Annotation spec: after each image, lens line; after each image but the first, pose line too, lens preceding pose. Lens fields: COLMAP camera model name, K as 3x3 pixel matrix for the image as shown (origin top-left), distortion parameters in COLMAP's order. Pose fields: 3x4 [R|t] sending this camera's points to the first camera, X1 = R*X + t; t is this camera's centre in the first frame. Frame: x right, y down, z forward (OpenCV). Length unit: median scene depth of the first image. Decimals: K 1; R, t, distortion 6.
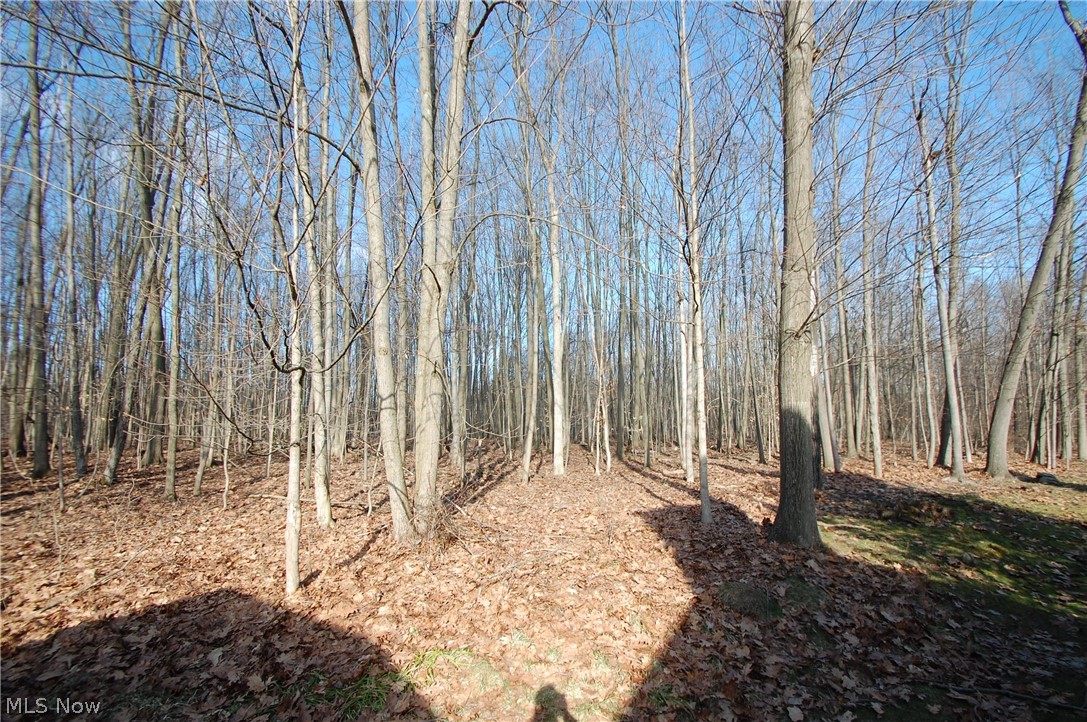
lens RADIAL K [[476.8, 0, 556.5], [0, 476.8, 379.6], [0, 0, 1]] dist [0.011257, -0.014008]
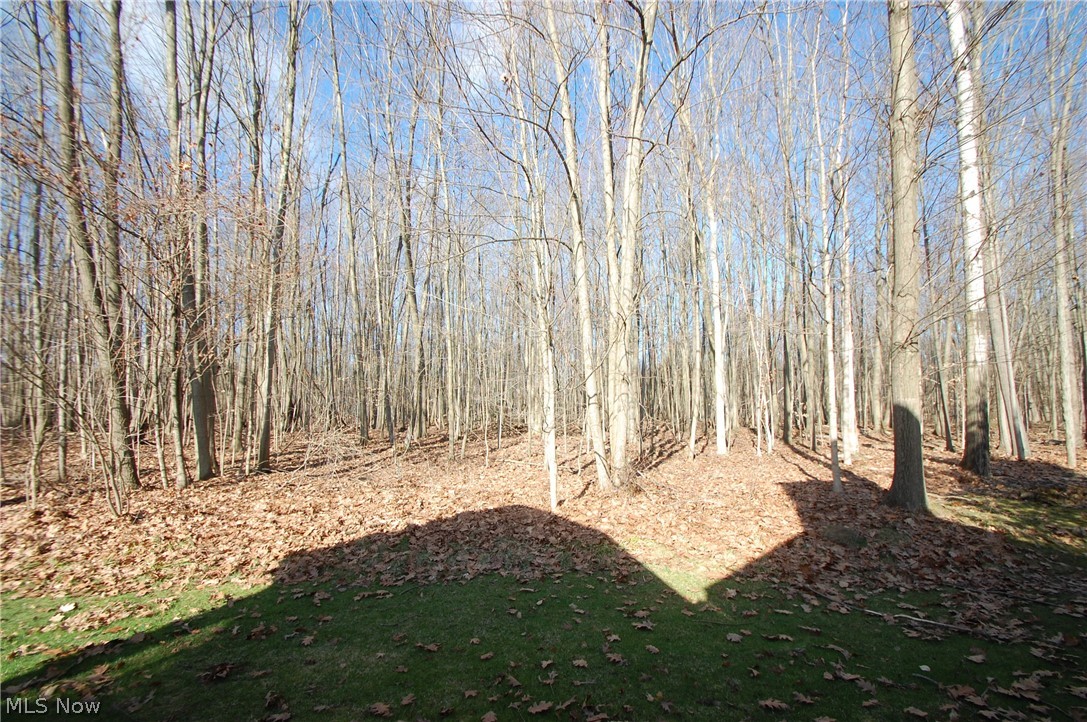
lens RADIAL K [[476.8, 0, 556.5], [0, 476.8, 379.6], [0, 0, 1]] dist [0.011257, -0.014008]
pose [[0.939939, -0.019932, -0.340760, 0.059528], [0.032863, 0.998940, 0.032219, -0.070865], [0.339757, -0.041482, 0.939598, -0.482287]]
